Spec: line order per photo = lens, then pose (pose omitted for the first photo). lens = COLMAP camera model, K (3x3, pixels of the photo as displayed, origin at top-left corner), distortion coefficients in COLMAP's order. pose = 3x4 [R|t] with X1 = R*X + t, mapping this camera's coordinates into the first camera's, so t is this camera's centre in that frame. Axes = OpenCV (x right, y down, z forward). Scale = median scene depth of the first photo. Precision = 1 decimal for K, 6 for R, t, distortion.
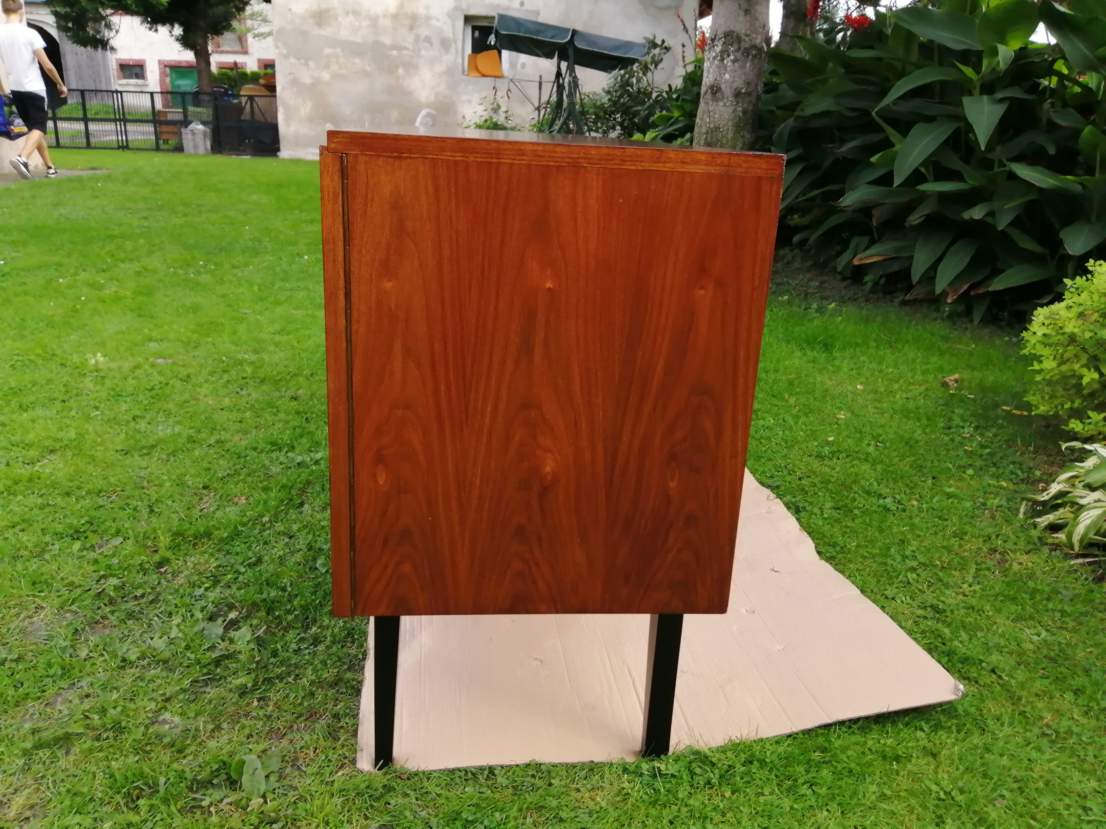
lens RADIAL K [[869.0, 0, 556.4], [0, 869.0, 411.4], [0, 0, 1]] dist [0.079280, -0.161816]
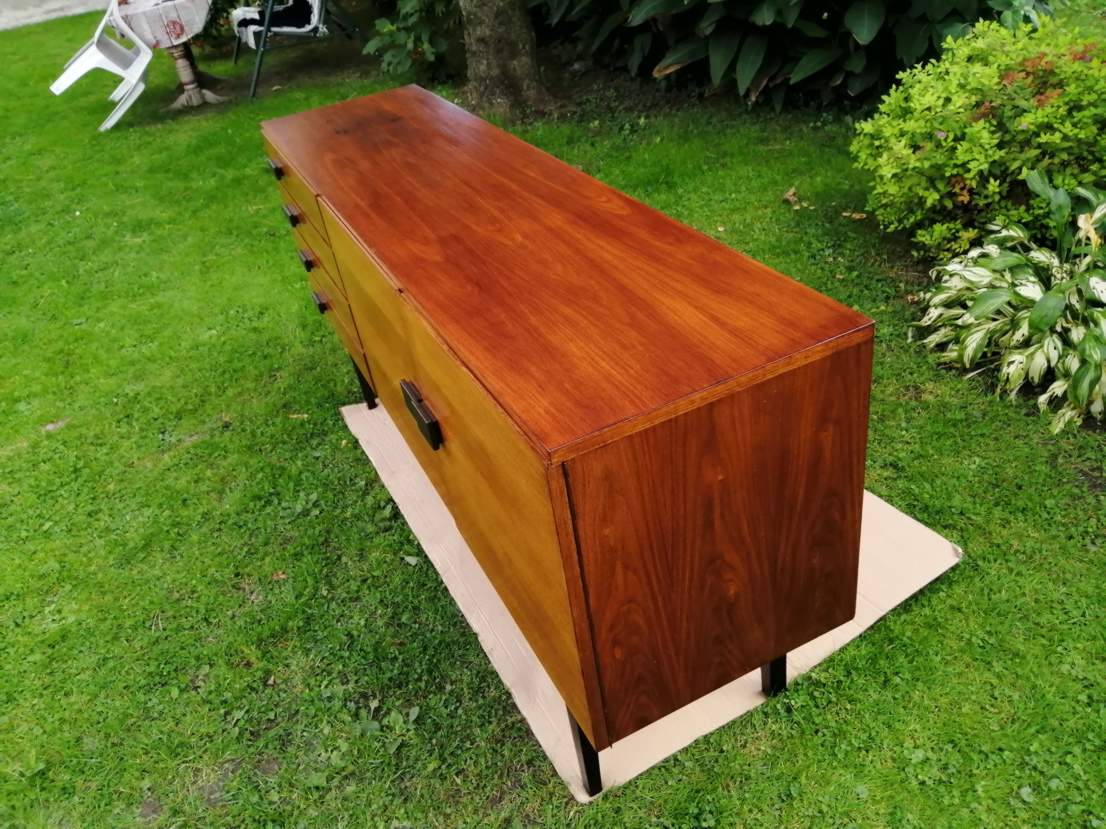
lens RADIAL K [[869.0, 0, 556.4], [0, 869.0, 411.4], [0, 0, 1]] dist [0.079280, -0.161816]
pose [[0.923016, -0.338506, 0.182908, -0.199808], [0.280512, 0.917406, 0.282275, -0.310286], [-0.263353, -0.209236, 0.941735, -0.030661]]
